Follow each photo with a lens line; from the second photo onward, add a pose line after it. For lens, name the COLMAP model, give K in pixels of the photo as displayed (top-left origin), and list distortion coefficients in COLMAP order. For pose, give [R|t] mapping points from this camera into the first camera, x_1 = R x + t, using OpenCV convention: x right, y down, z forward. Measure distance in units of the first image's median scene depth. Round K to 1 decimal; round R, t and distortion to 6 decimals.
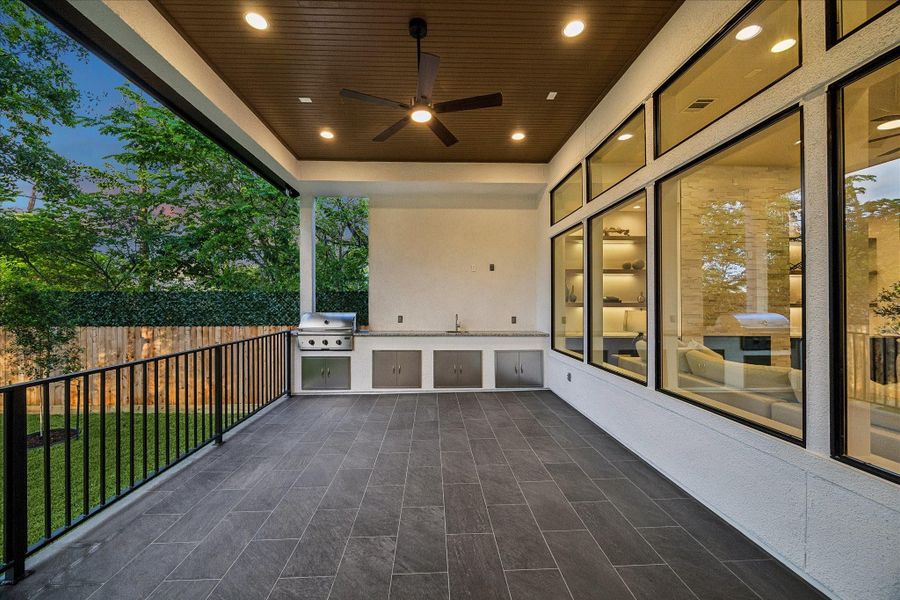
lens RADIAL K [[405.7, 0, 461.2], [0, 405.7, 299.0], [0, 0, 1]] dist [-0.003145, -0.000951]
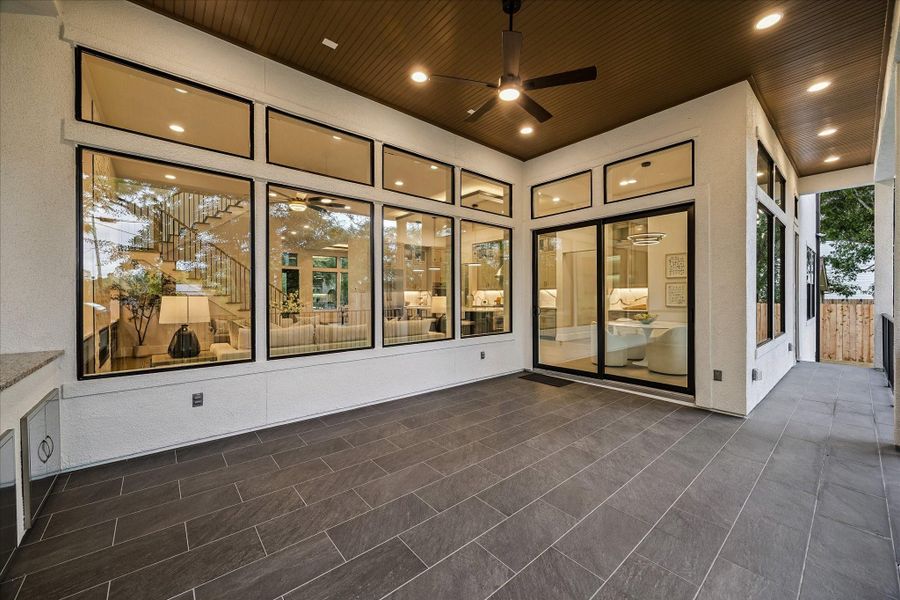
lens RADIAL K [[346.6, 0, 450.5], [0, 346.6, 298.0], [0, 0, 1]] dist [-0.000590, 0.000074]
pose [[-0.632901, -0.001829, 0.774230, -0.653821], [-0.000787, 0.999998, 0.001720, 0.044922], [-0.774232, 0.000479, -0.632902, 1.634844]]
